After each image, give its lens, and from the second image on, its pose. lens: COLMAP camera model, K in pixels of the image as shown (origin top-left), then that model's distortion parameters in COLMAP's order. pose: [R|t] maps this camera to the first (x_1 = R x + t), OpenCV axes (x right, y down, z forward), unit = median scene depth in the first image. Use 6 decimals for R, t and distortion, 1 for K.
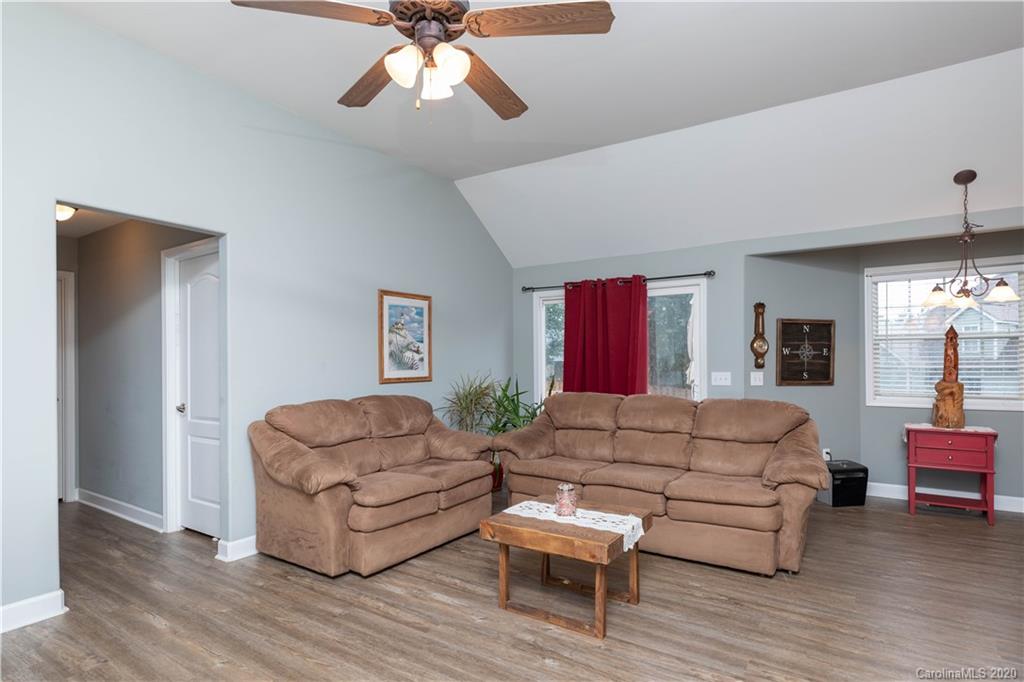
lens RADIAL K [[549.1, 0, 510.5], [0, 549.1, 348.5], [0, 0, 1]] dist [0.000002, 0.000003]
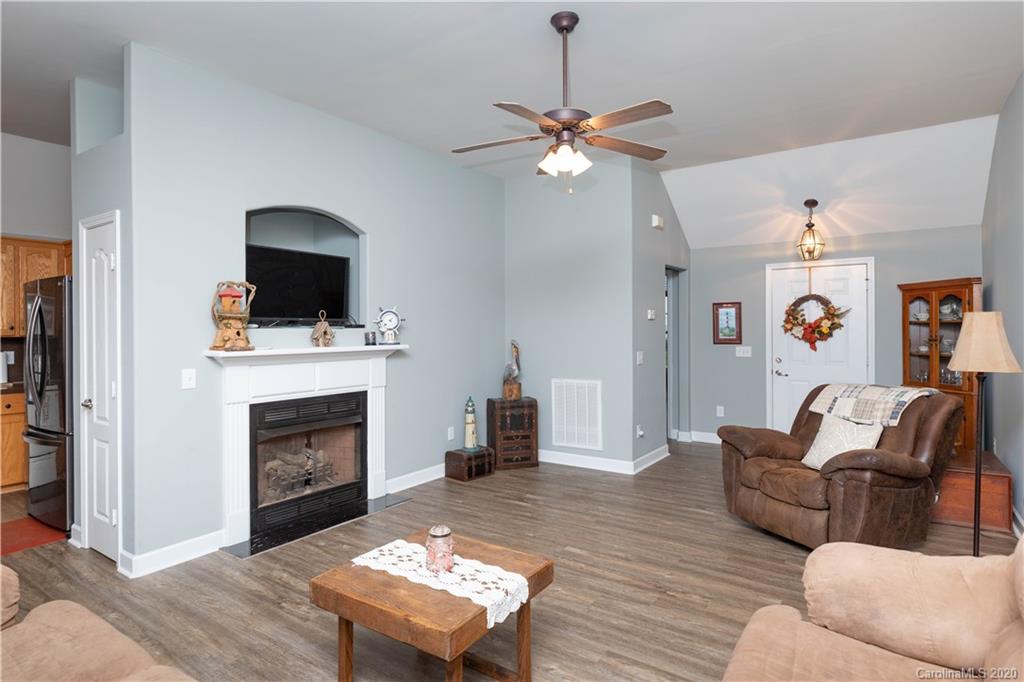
lens RADIAL K [[572.7, 0, 512.6], [0, 572.7, 333.5], [0, 0, 1]] dist [-0.002105, -0.000312]
pose [[-0.999802, 0.011436, 0.016266, -0.014506], [0.011239, 0.999863, -0.012158, -0.007210], [-0.016403, -0.011973, -0.999794, 1.958381]]
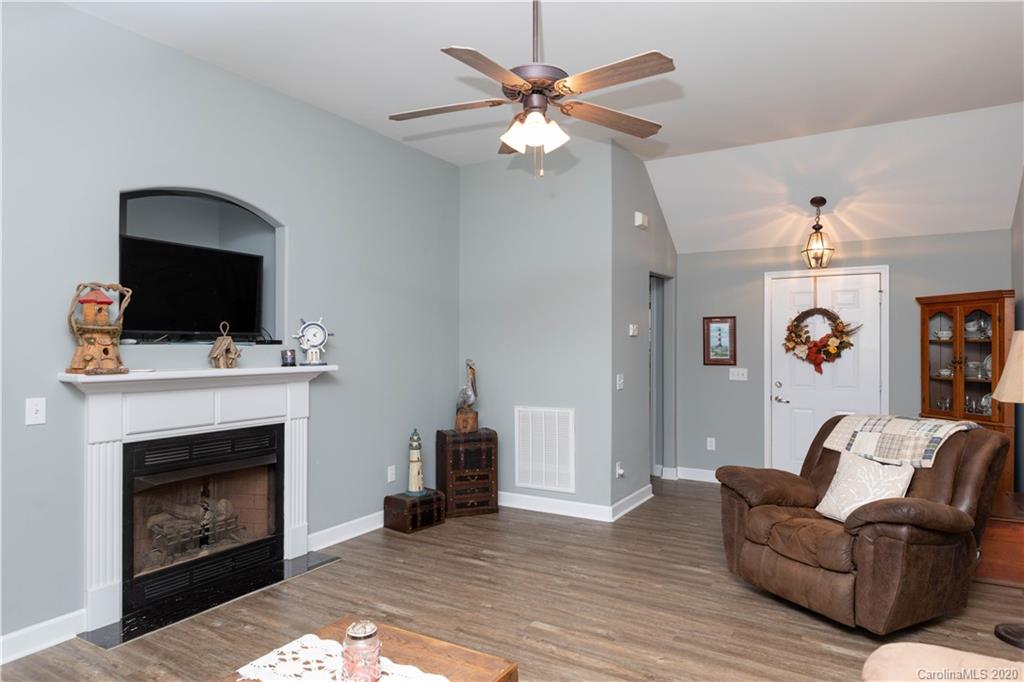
lens RADIAL K [[625.7, 0, 506.0], [0, 625.7, 344.9], [0, 0, 1]] dist [0.010885, 0.000607]
pose [[-0.999180, 0.005120, -0.040152, -0.017318], [0.005841, 0.999823, -0.017868, -0.014222], [0.040053, -0.018088, -0.999034, 1.841028]]
